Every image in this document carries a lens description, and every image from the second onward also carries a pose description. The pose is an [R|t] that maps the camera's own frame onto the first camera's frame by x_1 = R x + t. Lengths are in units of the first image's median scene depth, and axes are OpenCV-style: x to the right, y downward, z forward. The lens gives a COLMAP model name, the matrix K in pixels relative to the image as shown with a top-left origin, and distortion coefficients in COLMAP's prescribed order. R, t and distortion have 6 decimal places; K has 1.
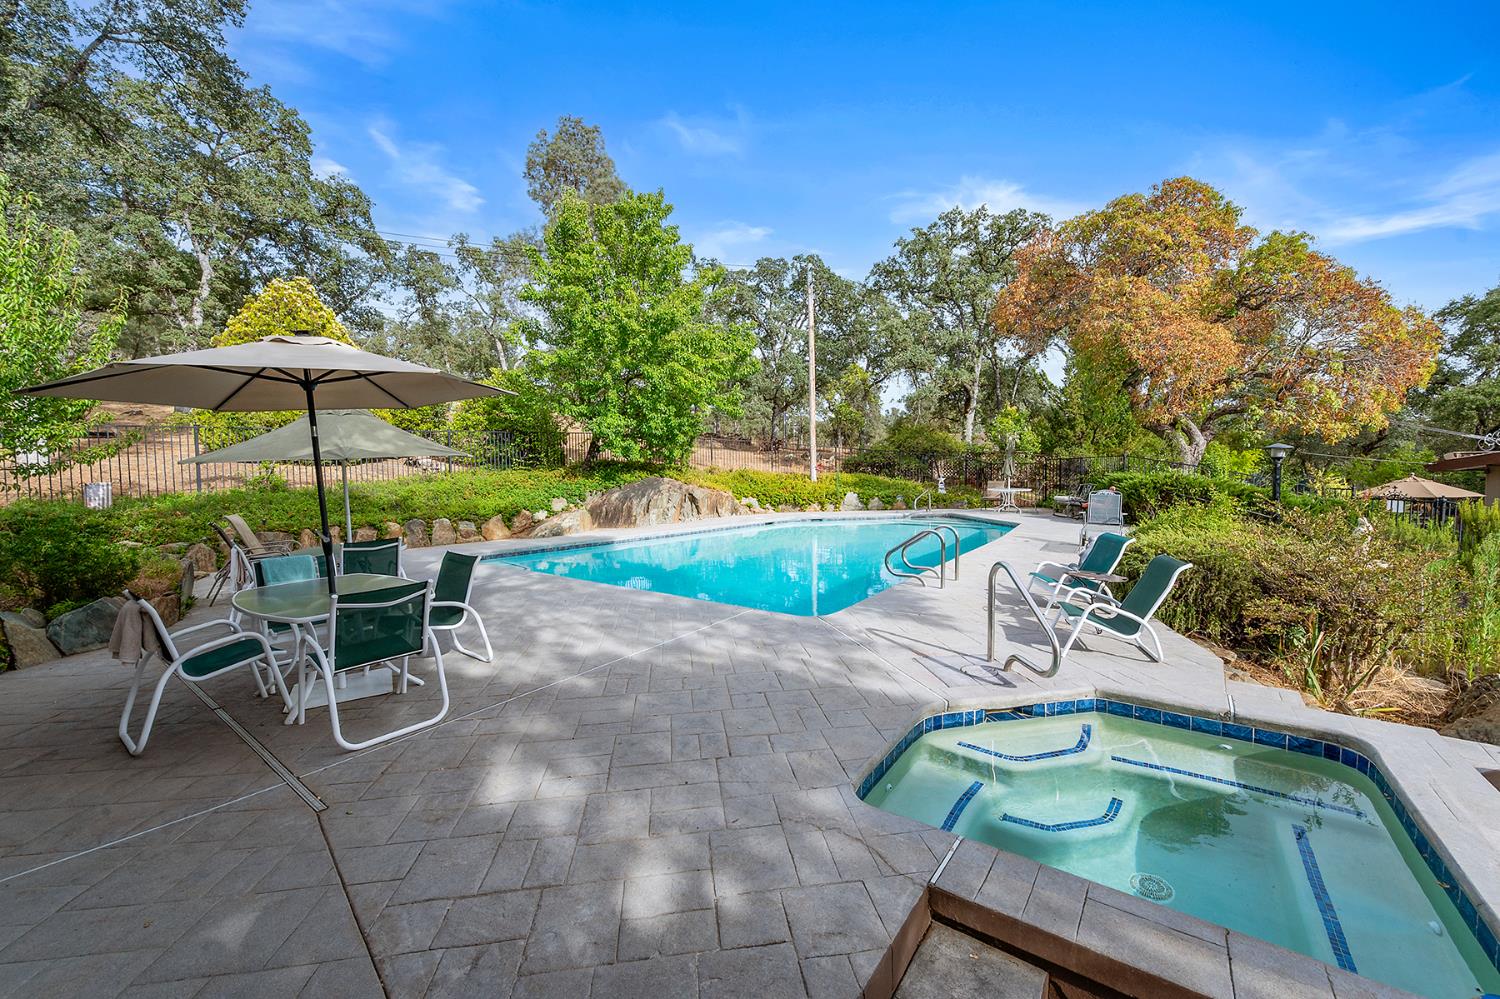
lens RADIAL K [[589.1, 0, 755.5], [0, 589.1, 497.5], [0, 0, 1]] dist [0.000214, -0.000385]
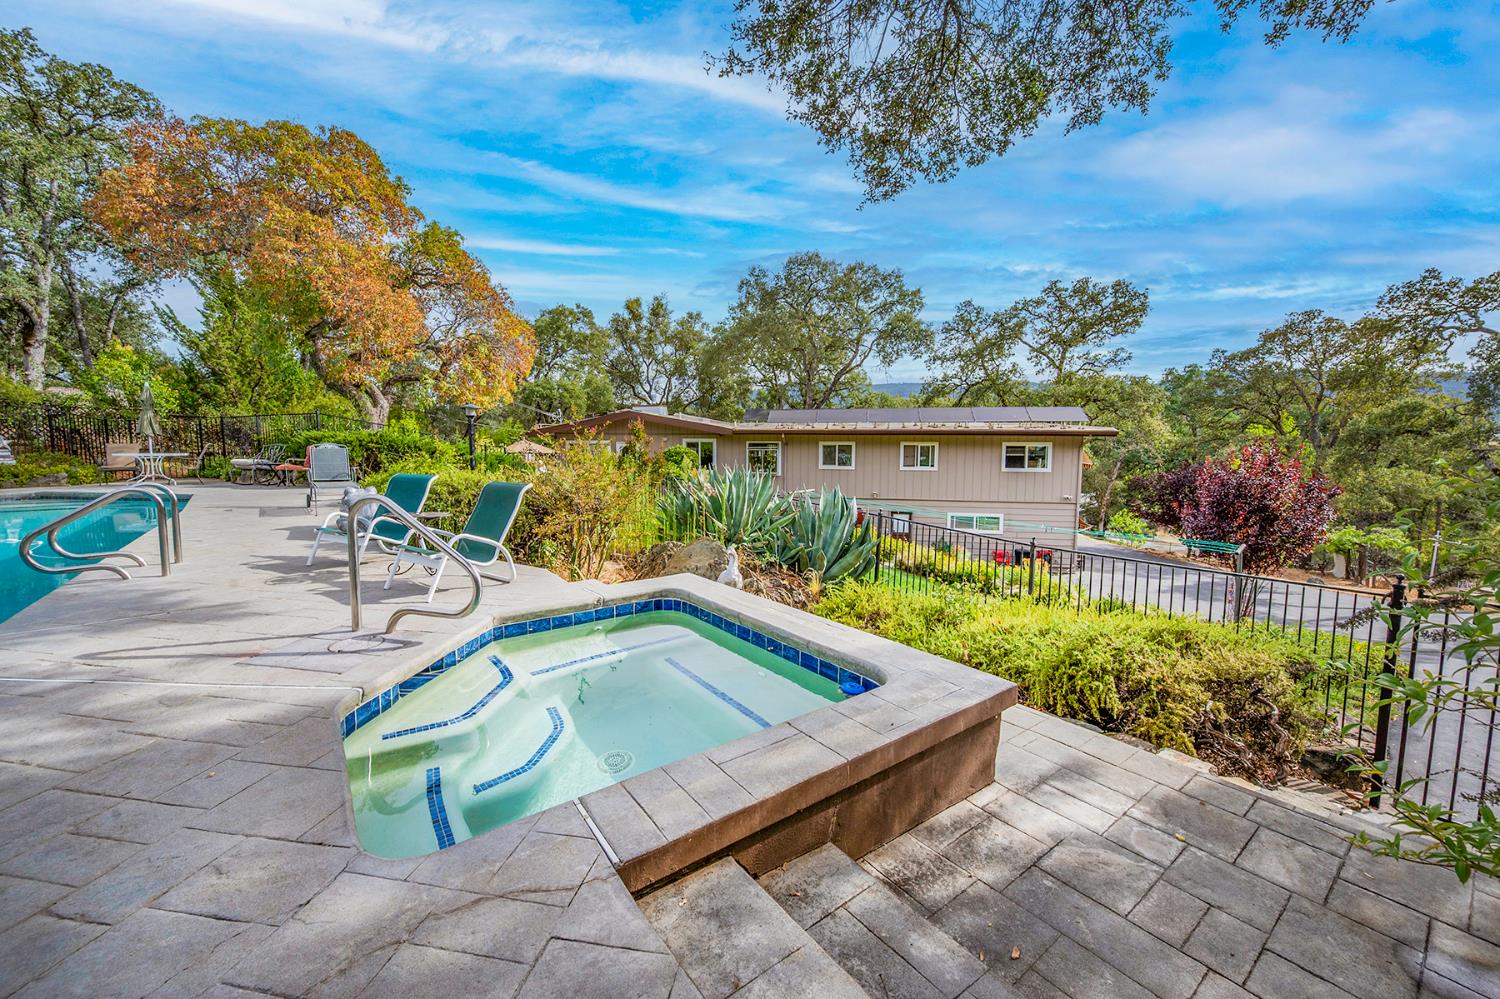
lens RADIAL K [[589.1, 0, 739.9], [0, 589.1, 489.0], [0, 0, 1]] dist [0.000214, -0.000385]
pose [[0.315818, -0.067251, 0.946434, -0.073268], [0.041587, 0.997507, 0.057003, 0.037639], [-0.947908, 0.021357, 0.317827, 0.145530]]
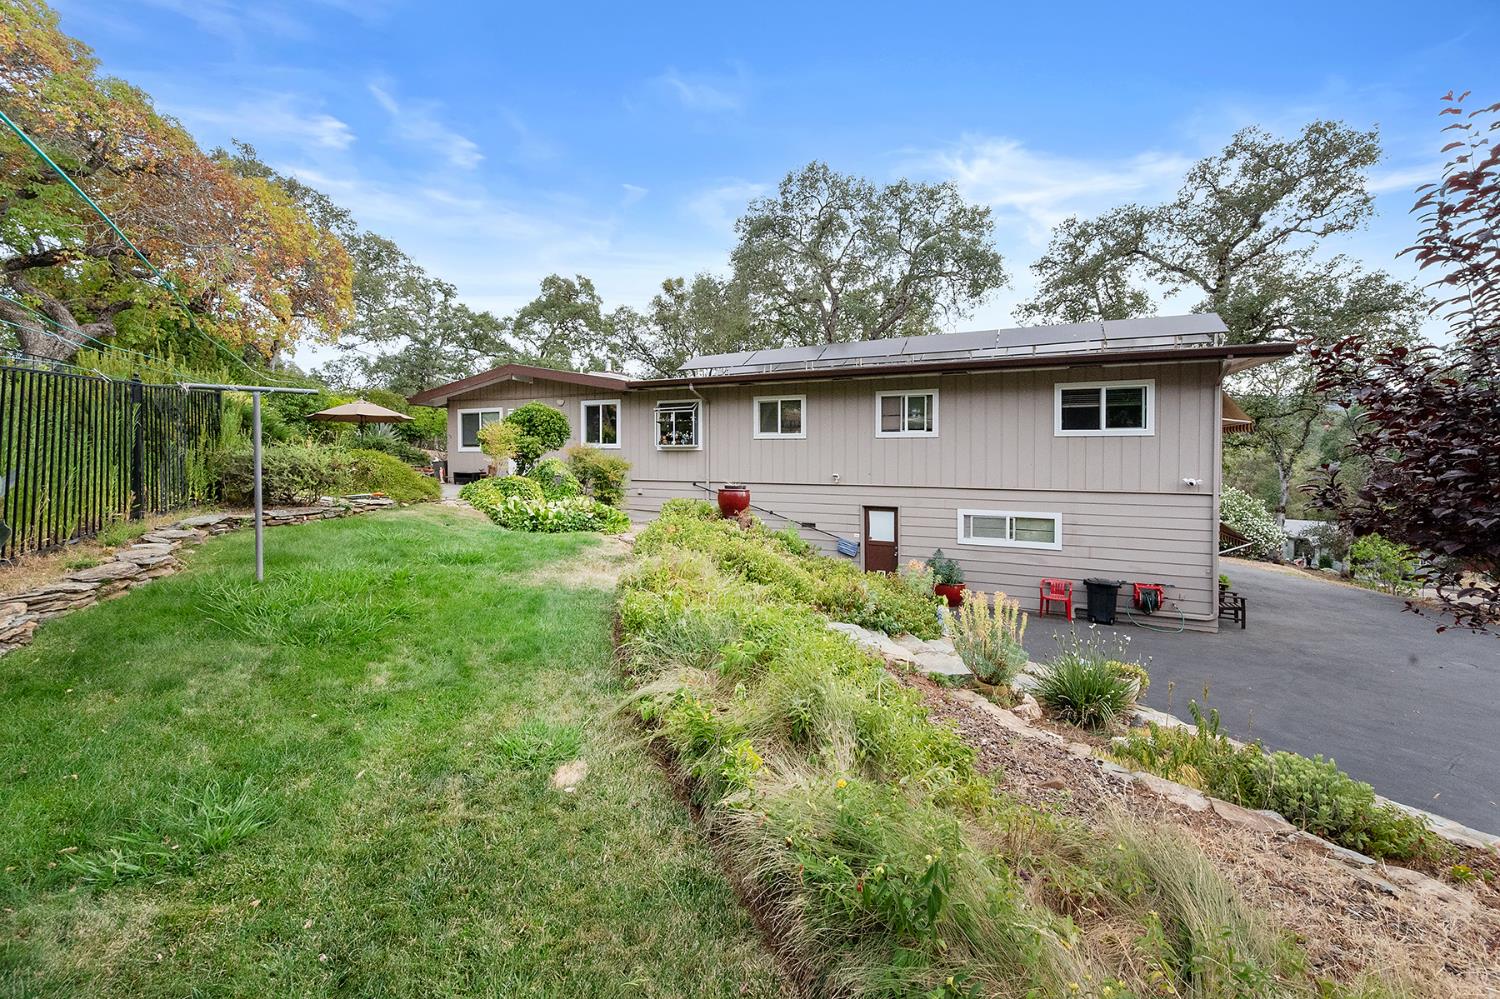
lens RADIAL K [[589.1, 0, 739.9], [0, 589.1, 464.2], [0, 0, 1]] dist [0.000214, -0.000385]
pose [[0.558403, 0.009654, 0.829514, 1.088758], [0.032337, 0.998919, -0.033393, 0.243643], [-0.828939, 0.045471, 0.557487, -0.274130]]
